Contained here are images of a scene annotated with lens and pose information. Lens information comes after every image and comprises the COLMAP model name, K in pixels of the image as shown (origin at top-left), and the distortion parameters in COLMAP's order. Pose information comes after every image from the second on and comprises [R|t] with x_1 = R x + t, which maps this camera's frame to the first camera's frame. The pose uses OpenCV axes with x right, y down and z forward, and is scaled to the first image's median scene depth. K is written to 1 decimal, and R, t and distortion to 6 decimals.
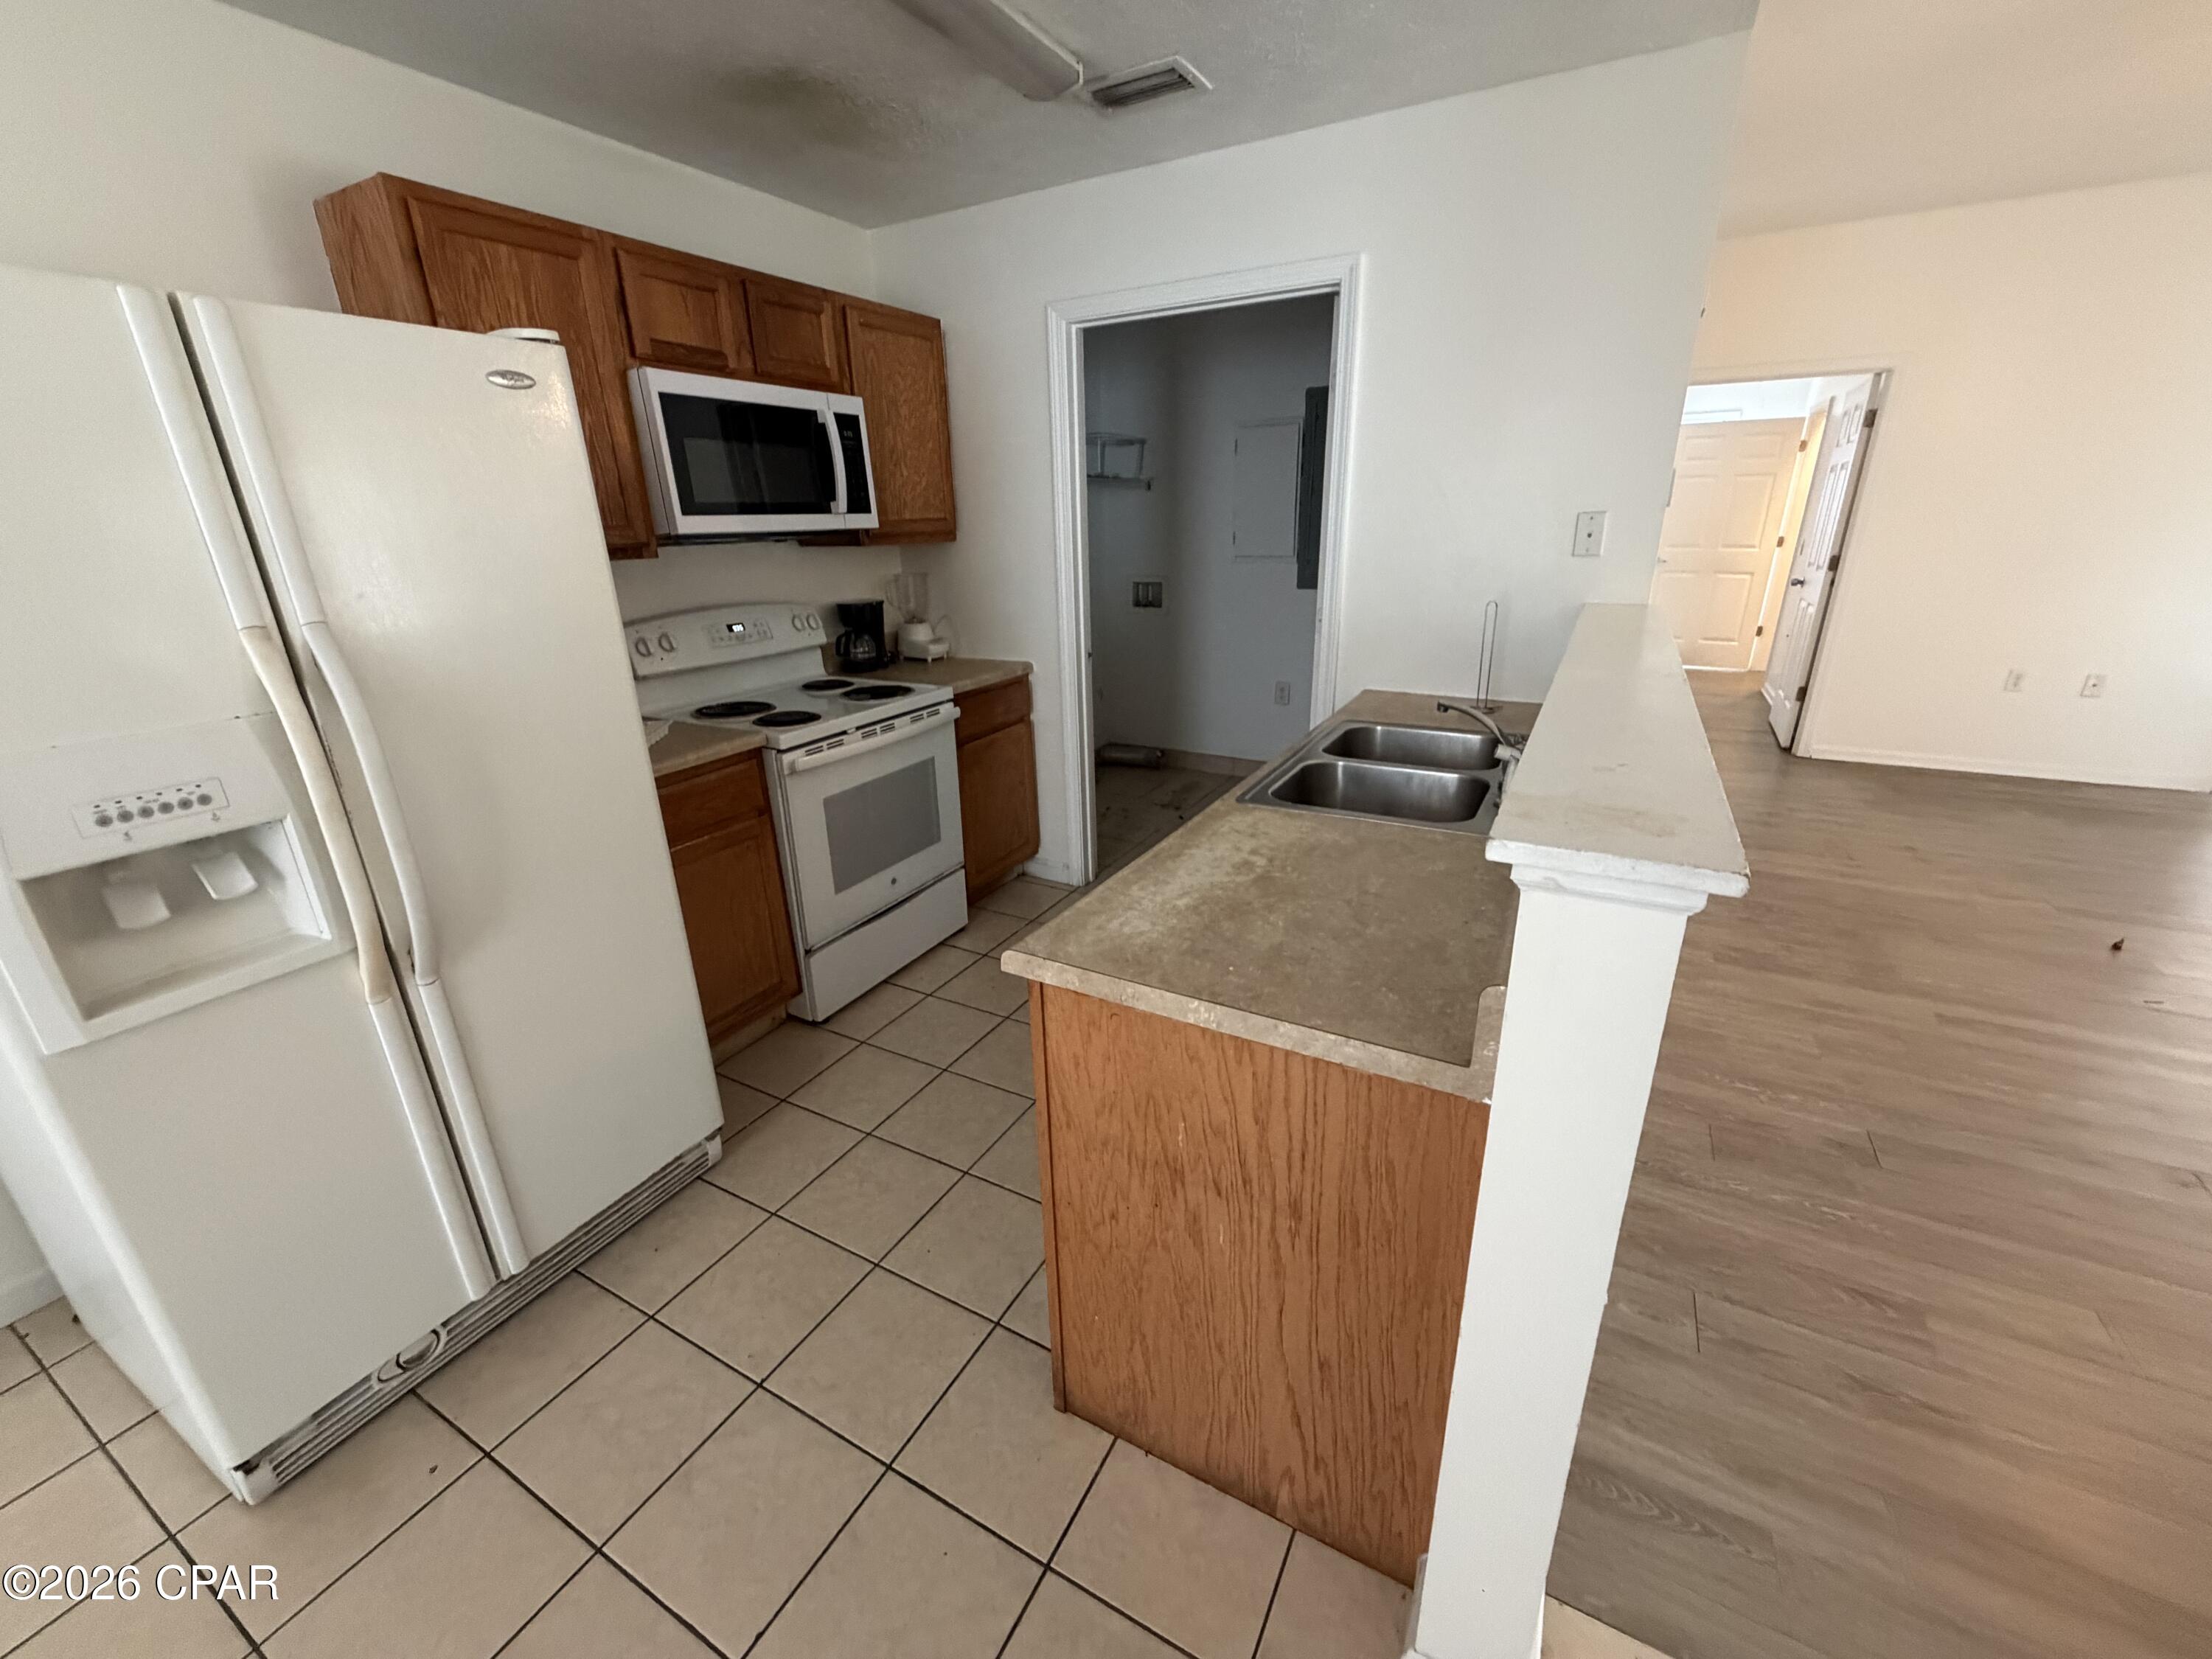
lens RADIAL K [[884.0, 0, 1103.6], [0, 884.0, 830.1], [0, 0, 1]] dist [0.000218, -0.000078]
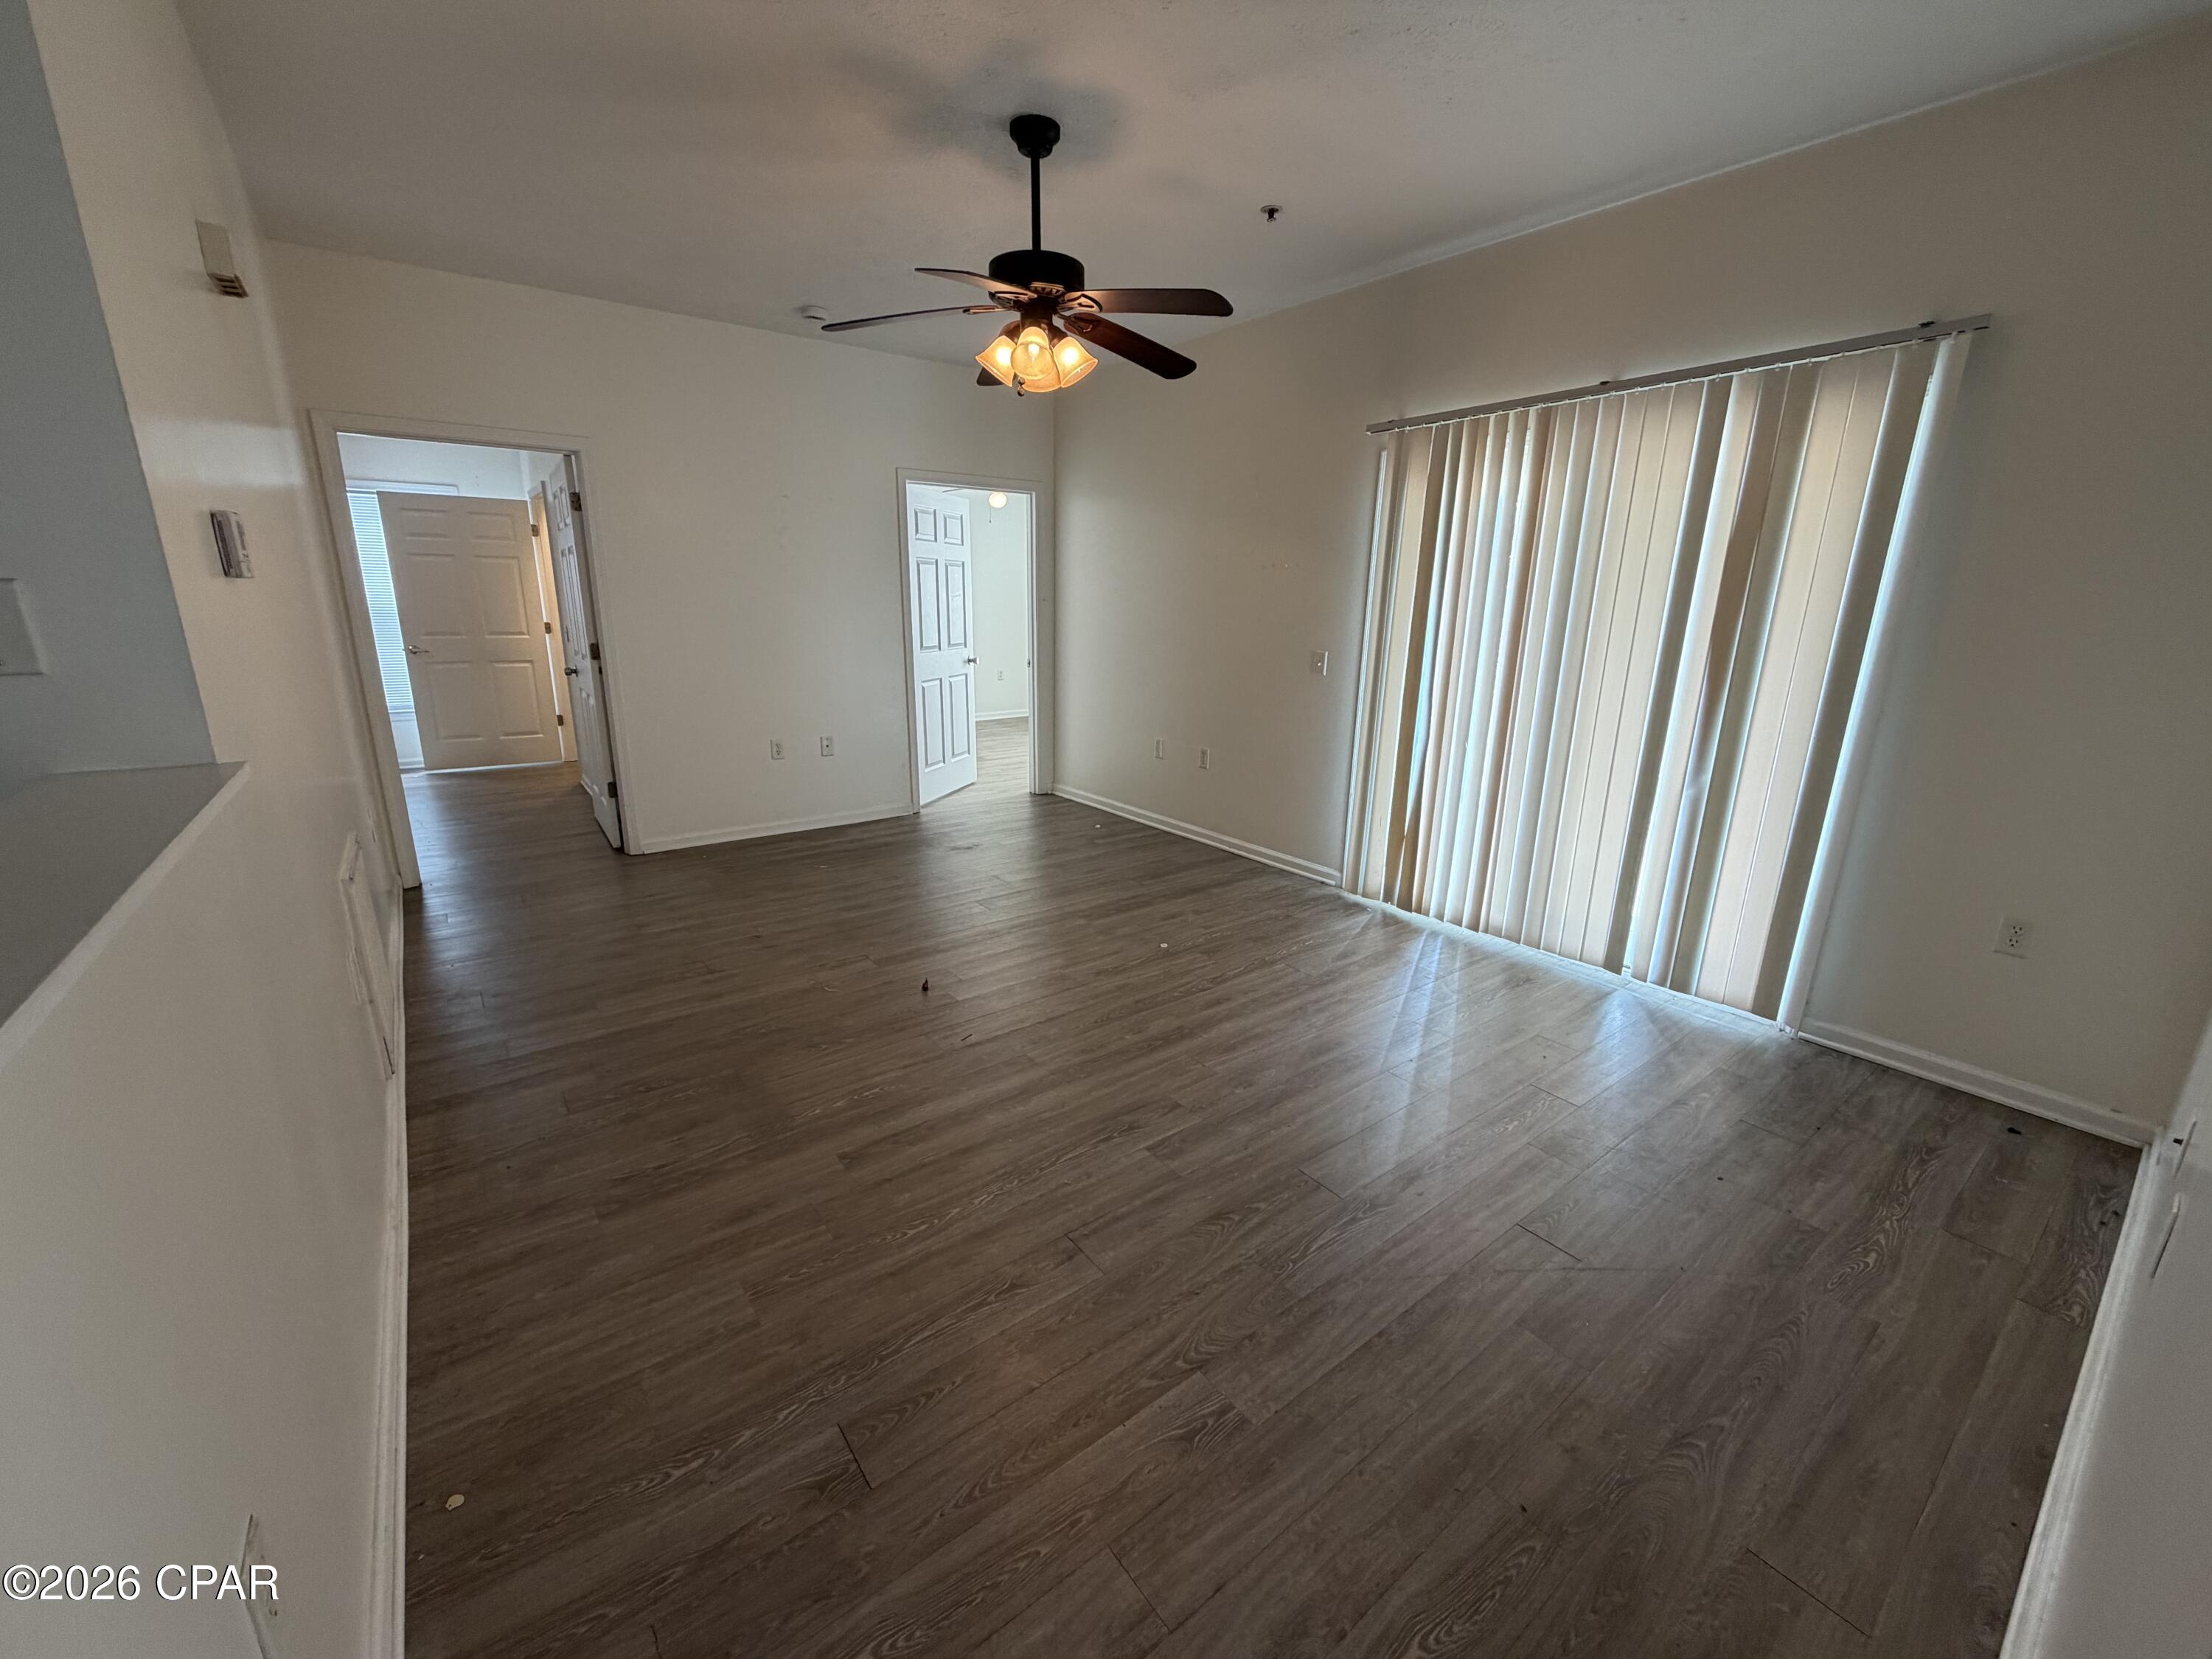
lens RADIAL K [[884.0, 0, 1093.0], [0, 884.0, 832.7], [0, 0, 1]] dist [0.000218, -0.000078]
pose [[0.410342, -0.210912, 0.887206, 0.291603], [0.284693, 0.953891, 0.095091, -0.098962], [-0.866354, 0.213562, 0.451467, 0.276355]]
